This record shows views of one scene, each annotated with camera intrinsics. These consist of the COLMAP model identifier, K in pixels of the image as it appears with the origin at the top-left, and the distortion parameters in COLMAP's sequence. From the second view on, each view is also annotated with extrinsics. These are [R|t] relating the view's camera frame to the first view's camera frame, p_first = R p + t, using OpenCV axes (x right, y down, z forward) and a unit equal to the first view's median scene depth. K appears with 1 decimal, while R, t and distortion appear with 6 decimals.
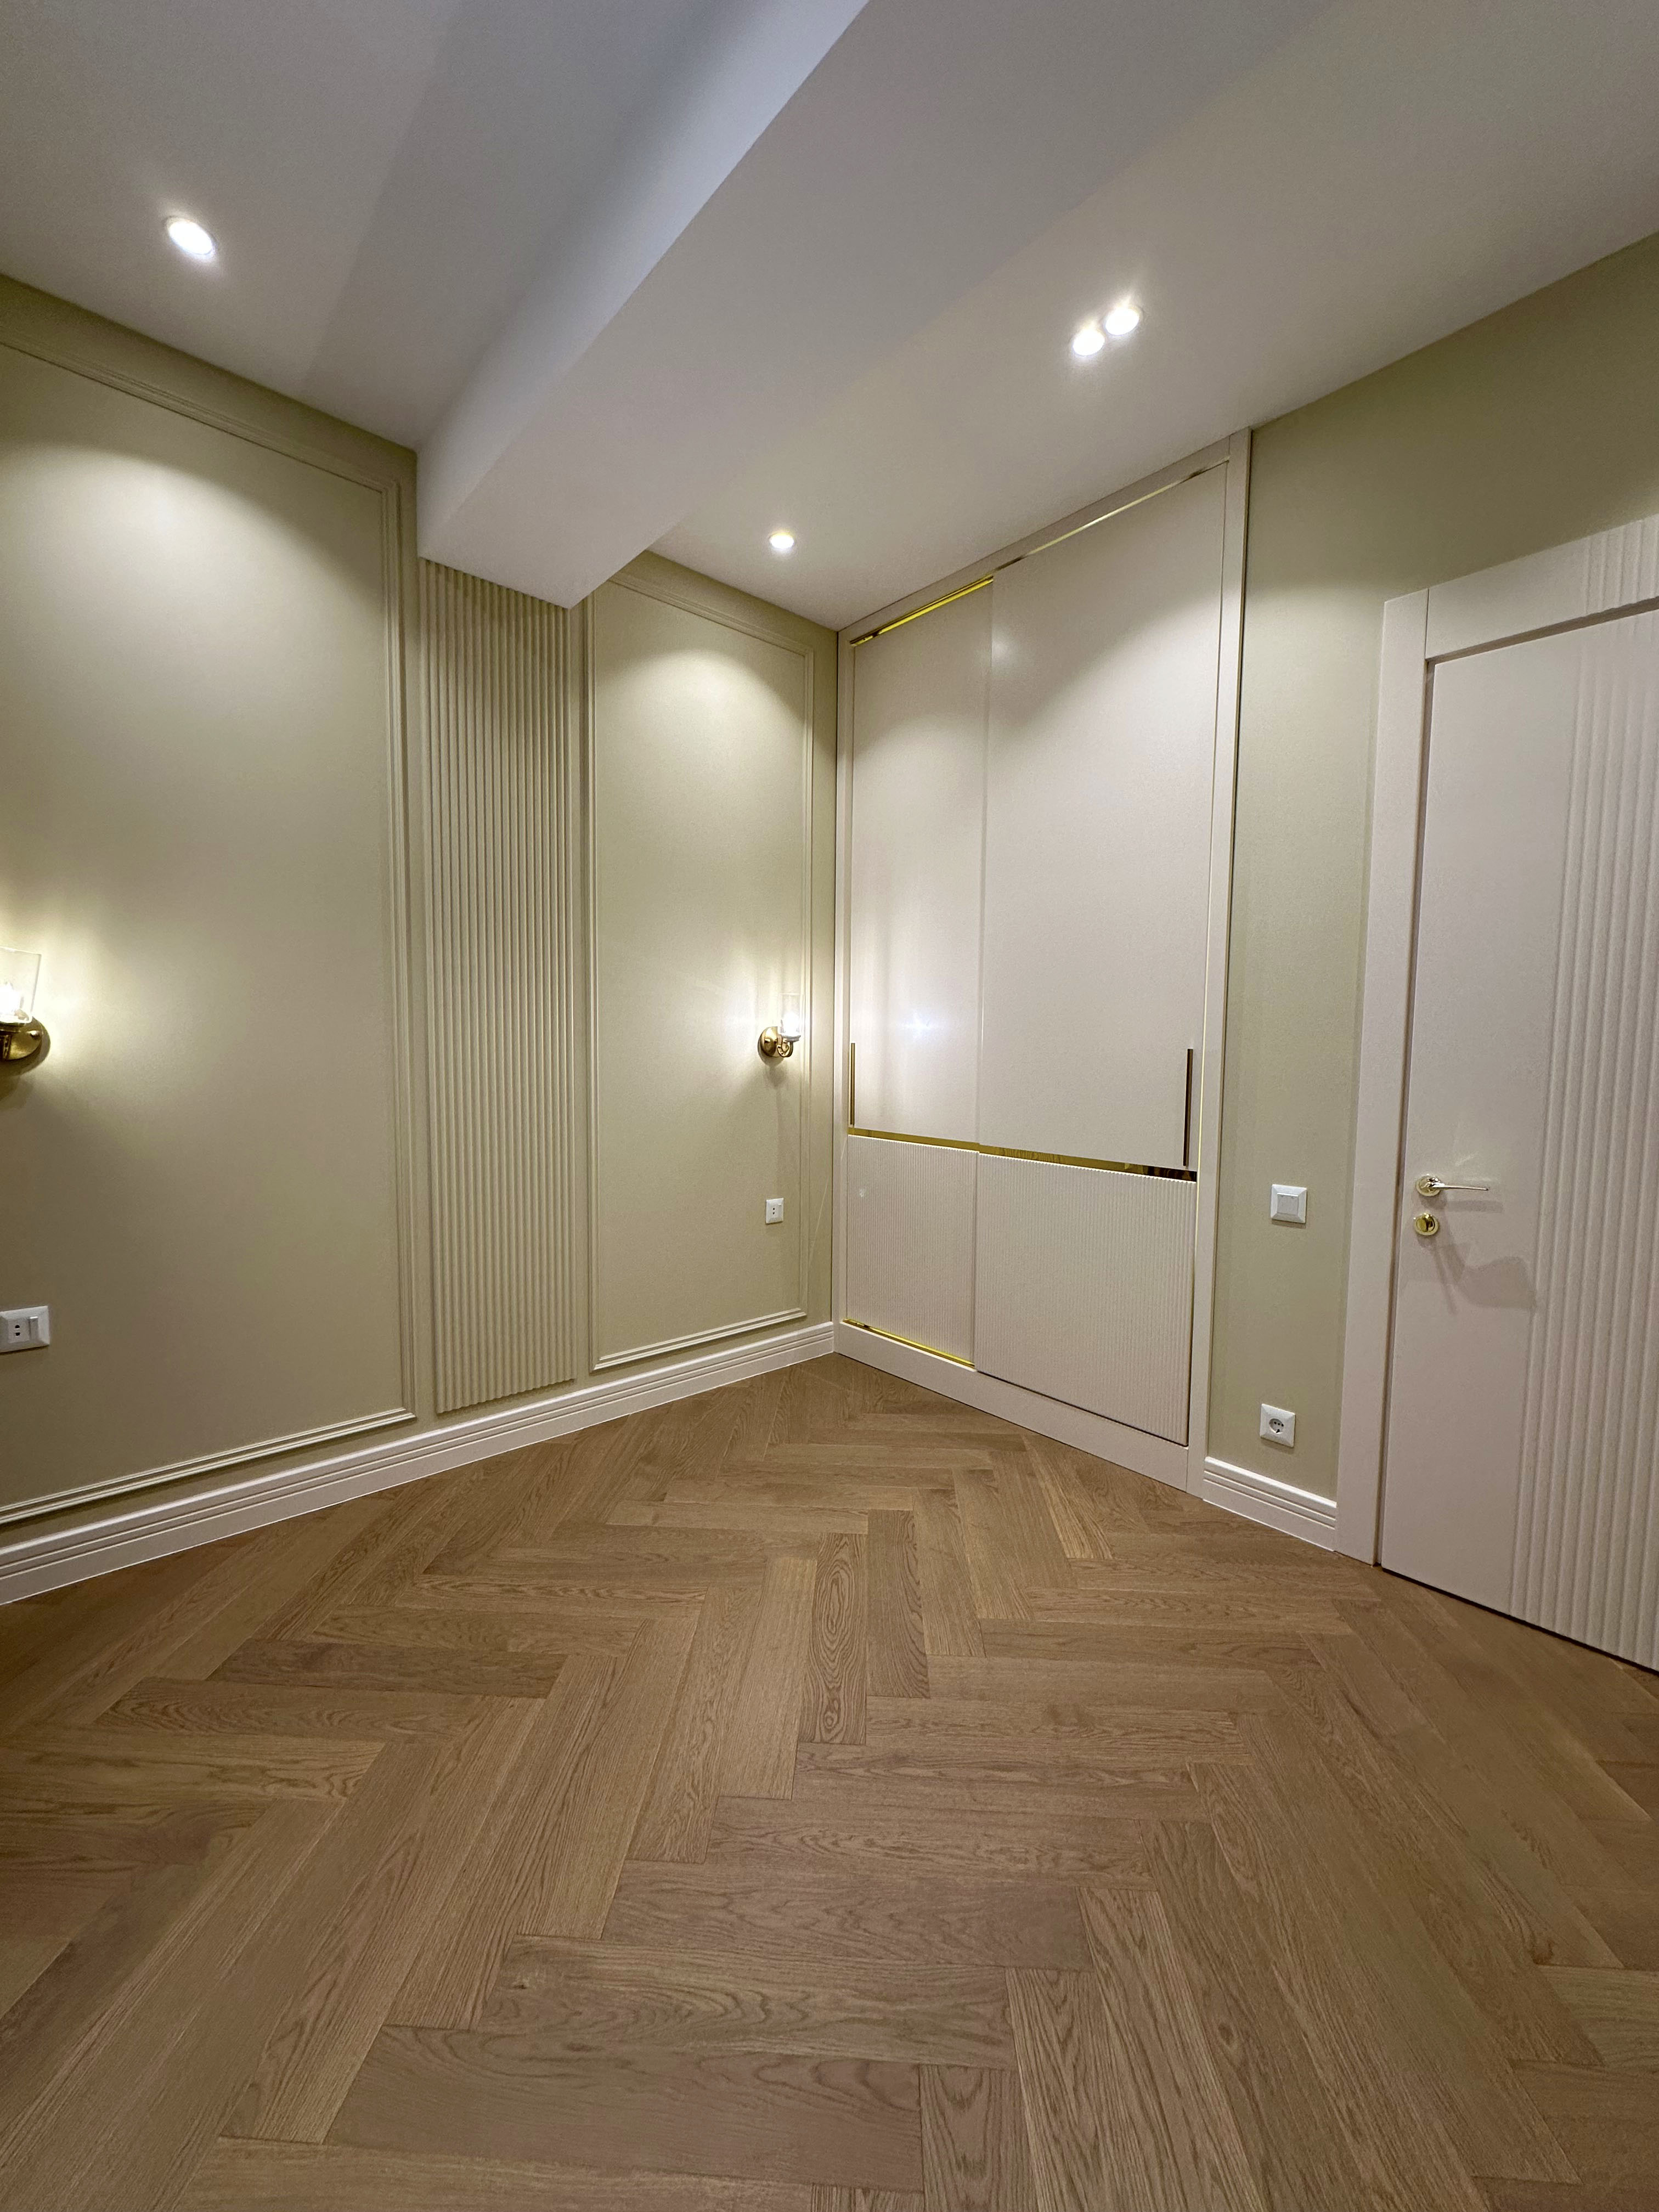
lens RADIAL K [[876.4, 0, 808.8], [0, 876.4, 1102.2], [0, 0, 1]] dist [-0.003087, 0.000618]
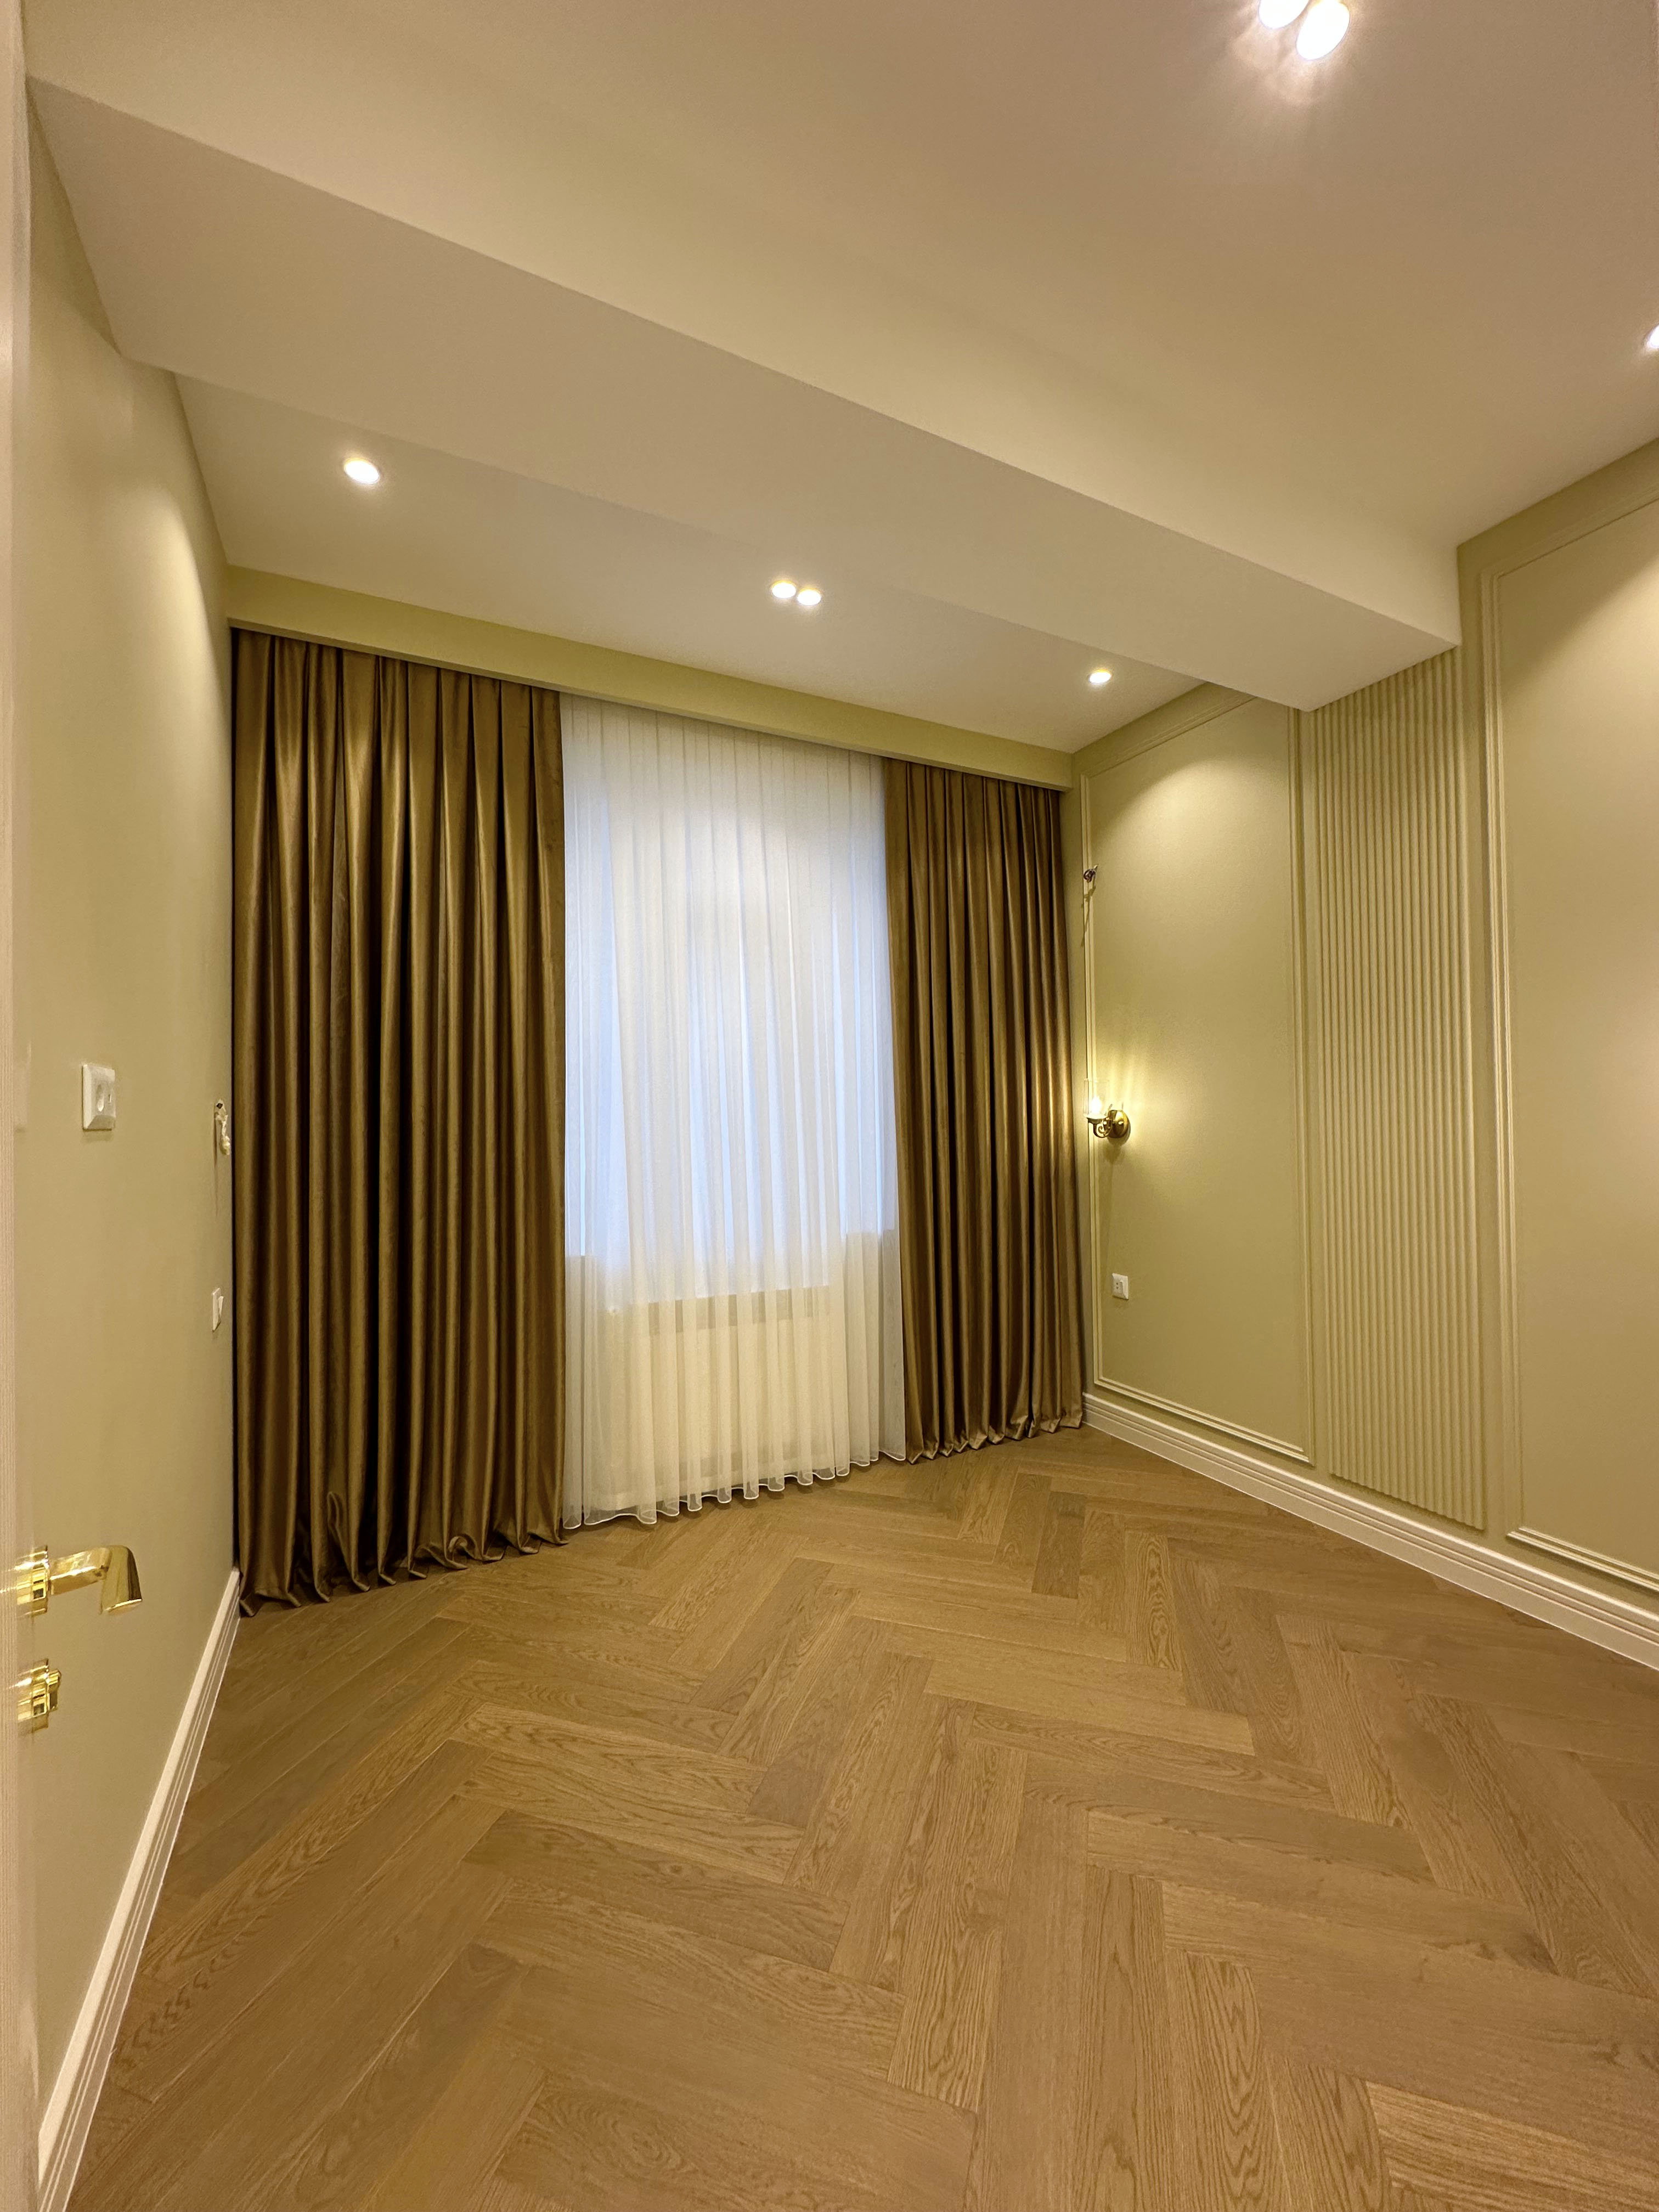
lens RADIAL K [[876.4, 0, 813.8], [0, 876.4, 1106.3], [0, 0, 1]] dist [-0.003087, 0.000618]
pose [[-0.262197, -0.017363, -0.964858, 1.258696], [-0.055760, 0.998440, -0.002815, -0.075639], [0.963402, 0.053062, -0.262756, 1.085030]]
